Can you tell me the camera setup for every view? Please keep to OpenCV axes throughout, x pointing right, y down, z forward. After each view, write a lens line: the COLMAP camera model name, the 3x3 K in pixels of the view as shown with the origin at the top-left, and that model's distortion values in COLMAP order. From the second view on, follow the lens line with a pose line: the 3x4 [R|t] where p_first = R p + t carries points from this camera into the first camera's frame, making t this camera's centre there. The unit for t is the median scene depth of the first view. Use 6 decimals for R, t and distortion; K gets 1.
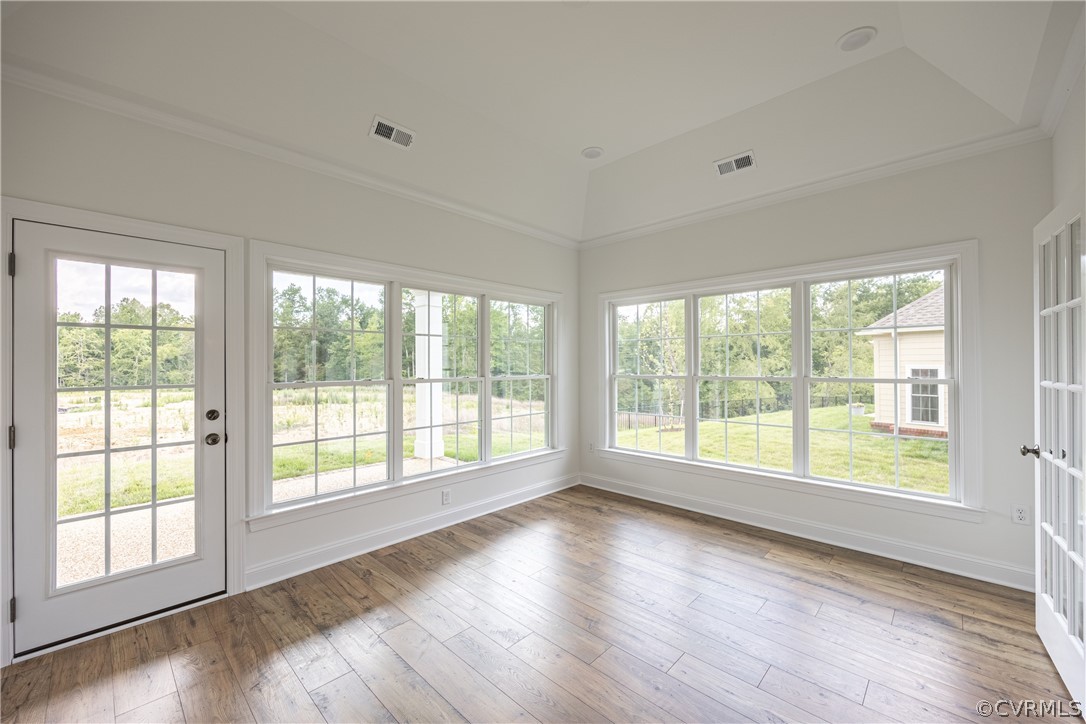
lens RADIAL K [[440.6, 0, 546.4], [0, 440.6, 365.8], [0, 0, 1]] dist [0.005842, -0.000788]
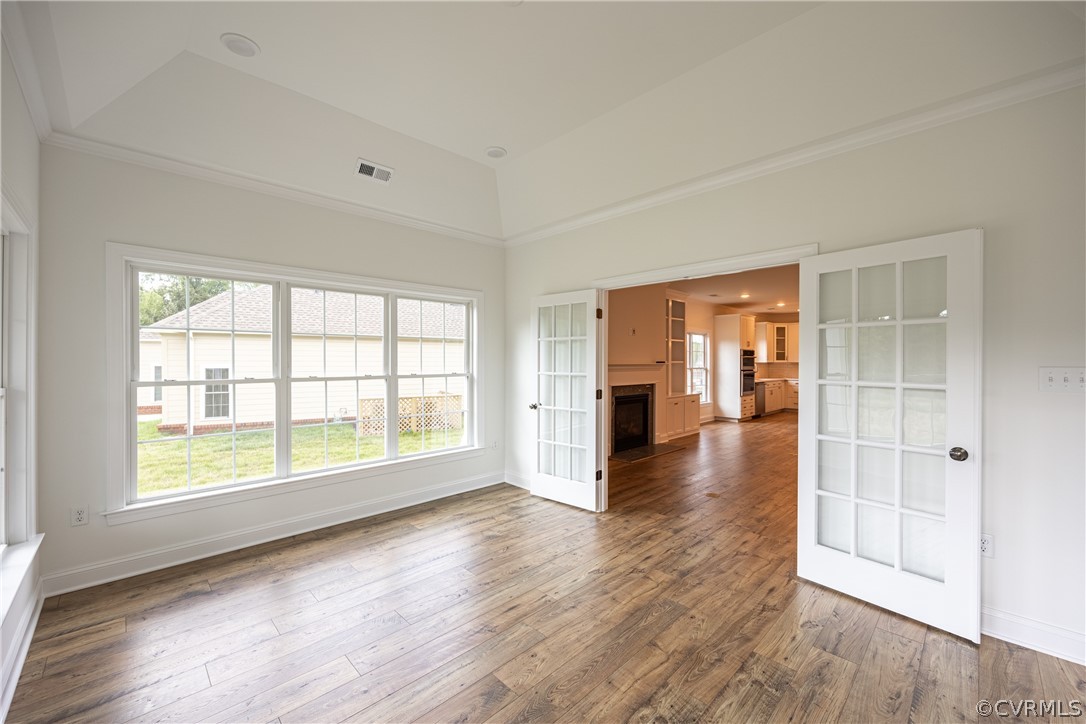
lens RADIAL K [[440.6, 0, 531.3], [0, 440.6, 357.2], [0, 0, 1]] dist [0.005842, -0.000788]
pose [[0.011274, 0.024282, 0.999642, -0.523421], [-0.000602, 0.999705, -0.024276, 0.005910], [-0.999936, -0.000328, 0.011286, 0.531808]]
